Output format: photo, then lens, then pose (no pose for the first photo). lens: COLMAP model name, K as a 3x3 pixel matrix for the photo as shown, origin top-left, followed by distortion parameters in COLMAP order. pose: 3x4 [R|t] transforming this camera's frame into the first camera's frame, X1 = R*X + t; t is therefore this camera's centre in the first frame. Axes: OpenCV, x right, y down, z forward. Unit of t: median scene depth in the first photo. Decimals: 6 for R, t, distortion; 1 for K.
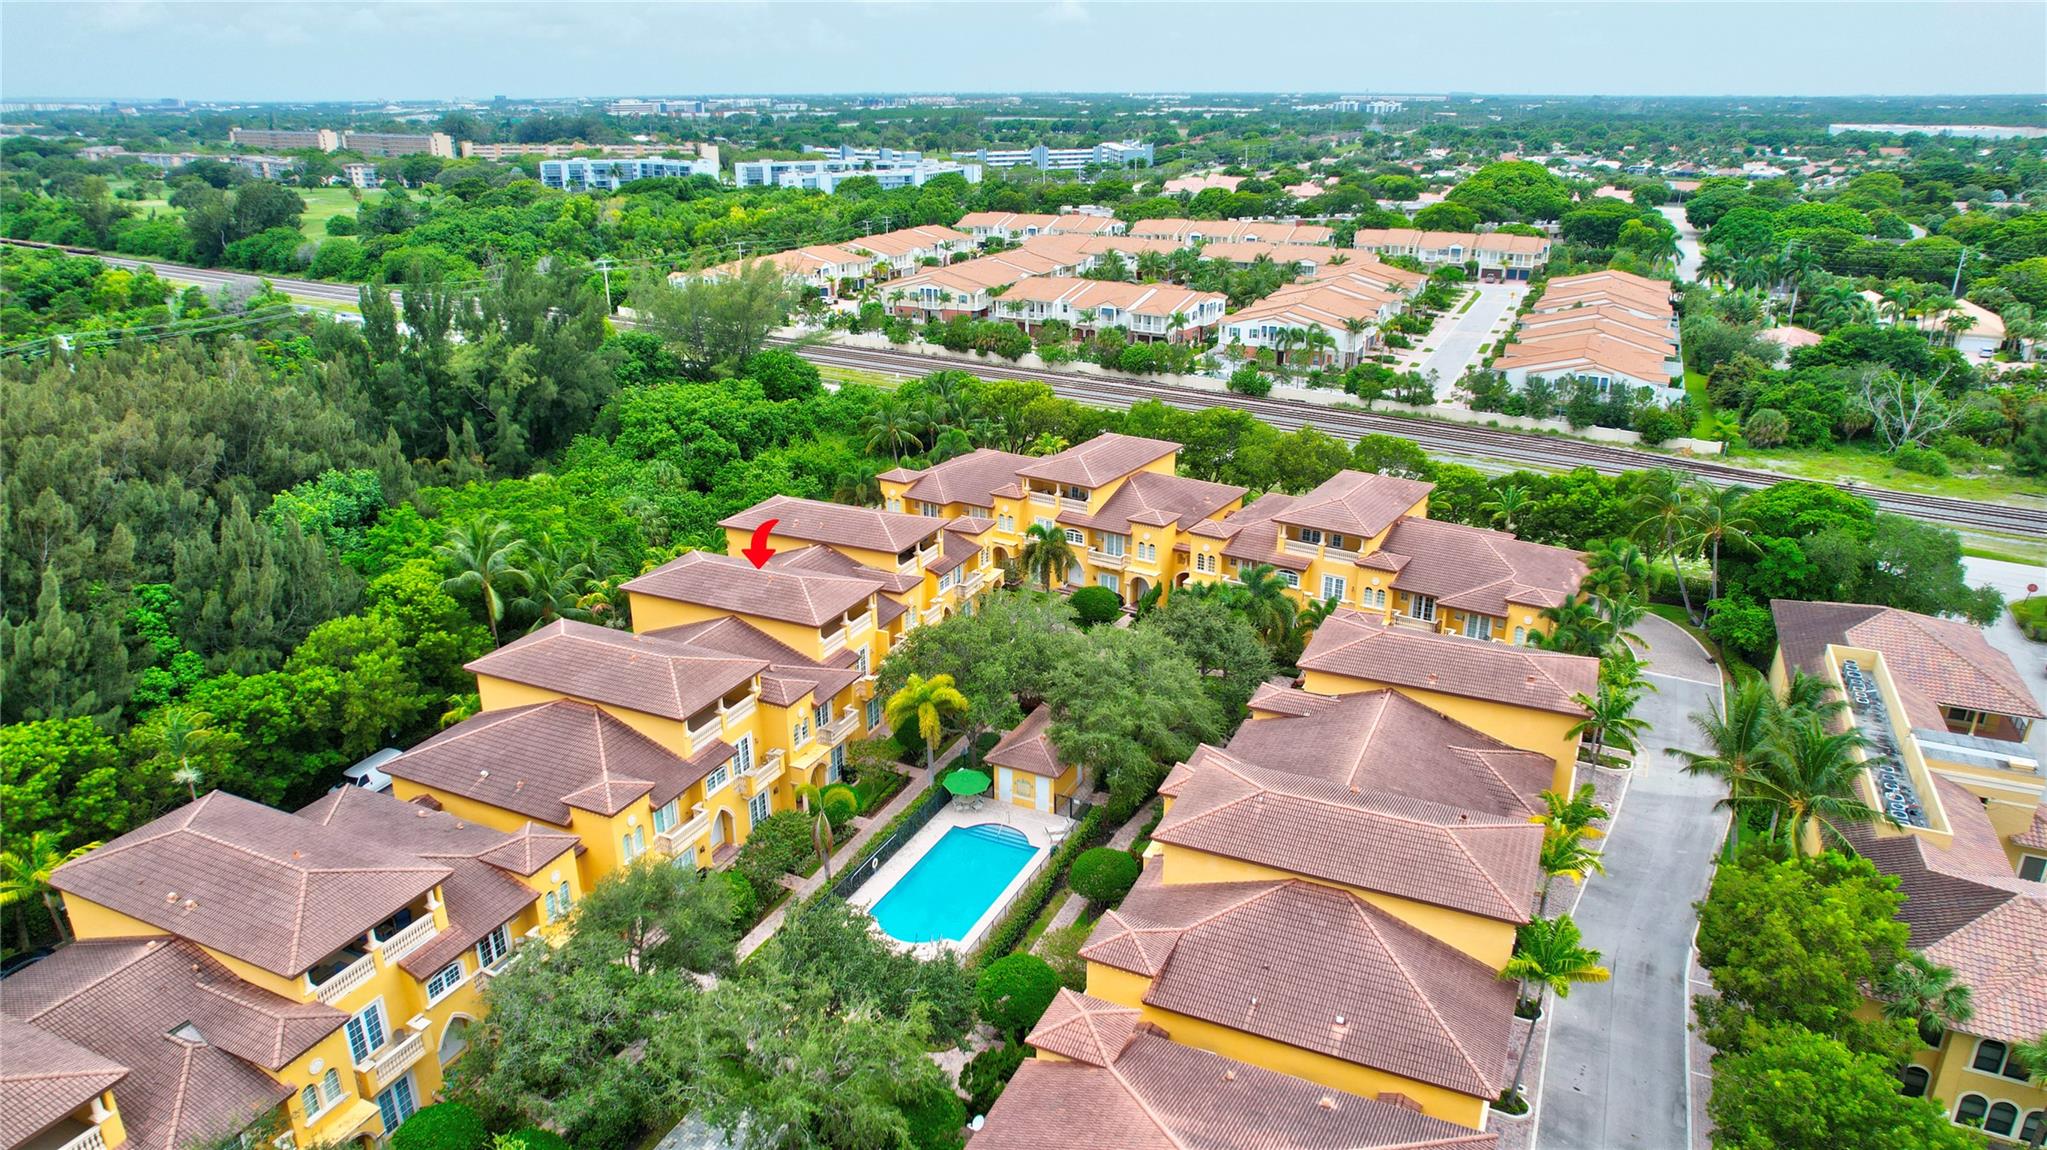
lens RADIAL K [[1280.6, 0, 1023.5], [0, 1280.6, 575.0], [0, 0, 1]] dist [-0.084514, 0.070961]
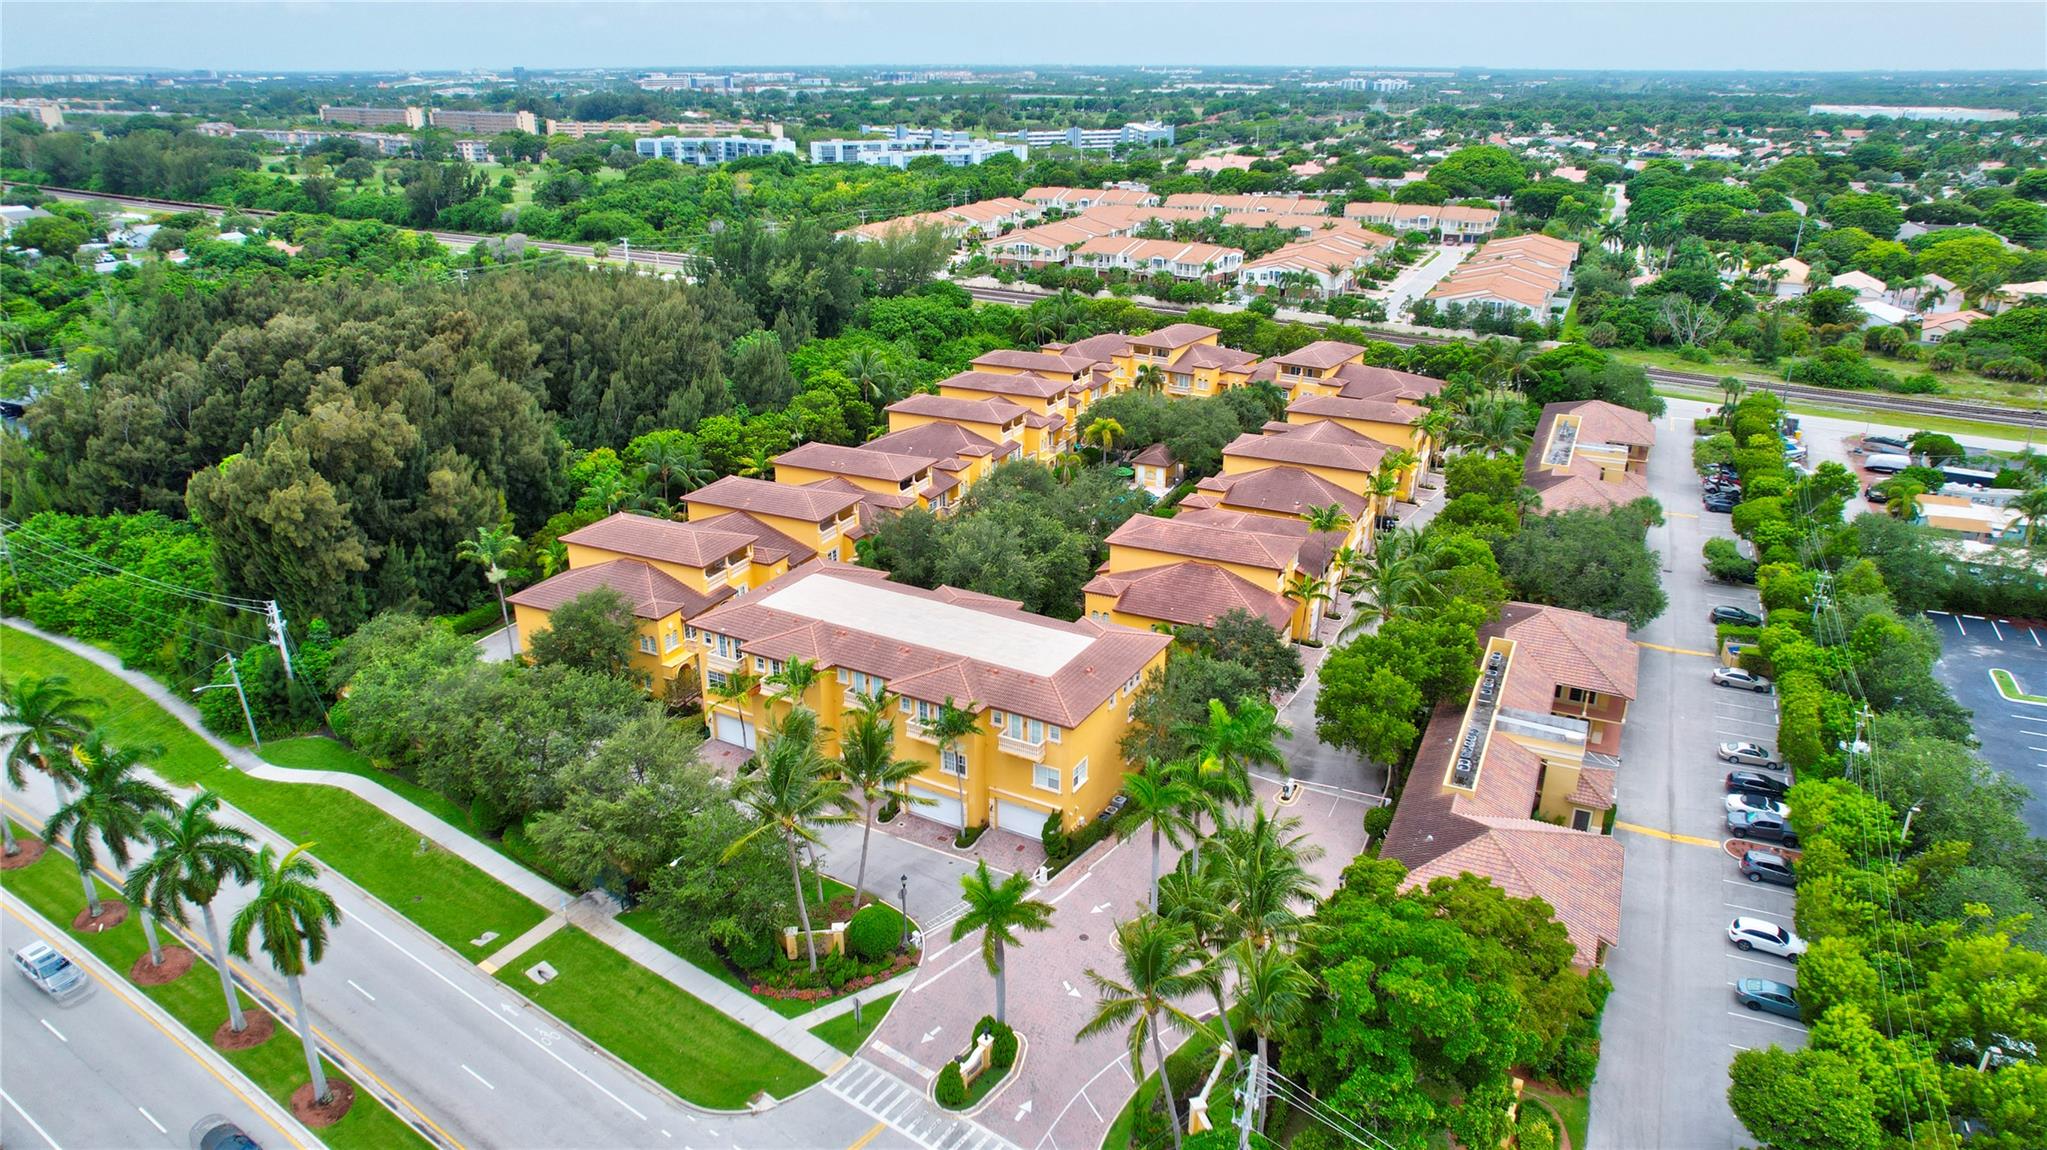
lens RADIAL K [[1280.6, 0, 1023.5], [0, 1280.6, 575.0], [0, 0, 1]] dist [-0.084514, 0.070961]
pose [[0.999972, 0.005430, -0.005057, -0.049715], [-0.005328, 0.999785, 0.020057, 0.074530], [0.005164, -0.020029, 0.999786, -0.270639]]
